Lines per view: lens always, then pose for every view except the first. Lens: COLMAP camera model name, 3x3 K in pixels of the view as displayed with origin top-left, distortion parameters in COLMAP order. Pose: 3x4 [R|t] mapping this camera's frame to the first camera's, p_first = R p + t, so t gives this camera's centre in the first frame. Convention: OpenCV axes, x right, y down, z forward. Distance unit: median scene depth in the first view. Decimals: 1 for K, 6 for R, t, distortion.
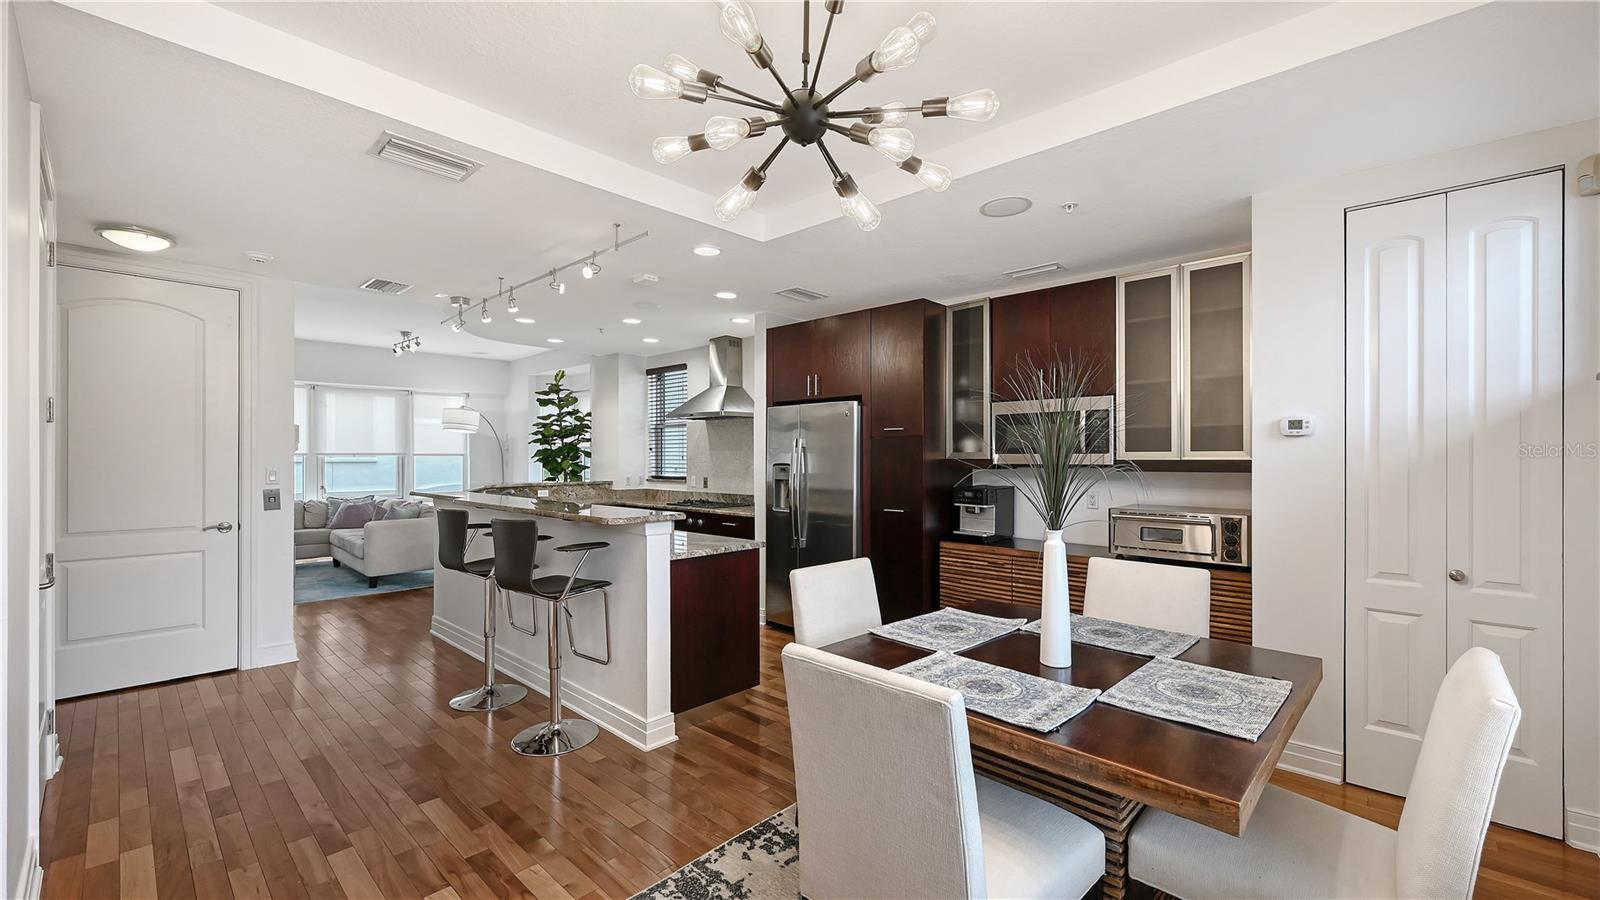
lens RADIAL K [[640.5, 0, 806.3], [0, 640.5, 457.5], [0, 0, 1]] dist [-0.000469, -0.000831]
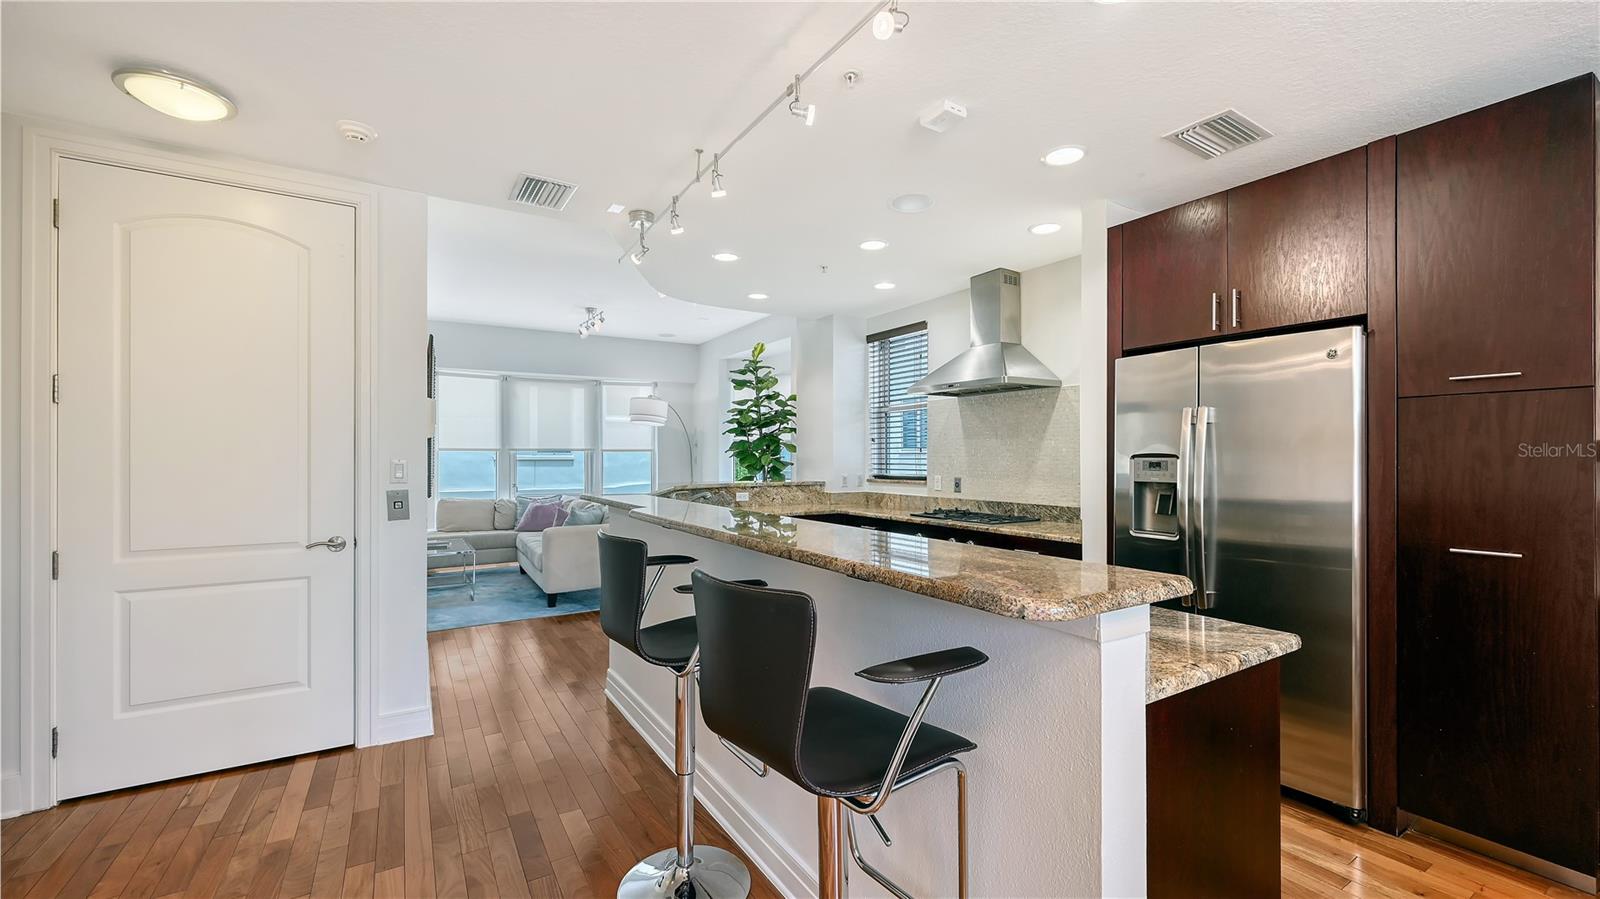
lens RADIAL K [[640.5, 0, 803.8], [0, 640.5, 459.3], [0, 0, 1]] dist [-0.000469, -0.000831]
pose [[0.965803, -0.000836, -0.259274, -0.129146], [0.001489, 0.999996, 0.002325, 0.008547], [0.259271, -0.002631, 0.965801, 0.252786]]
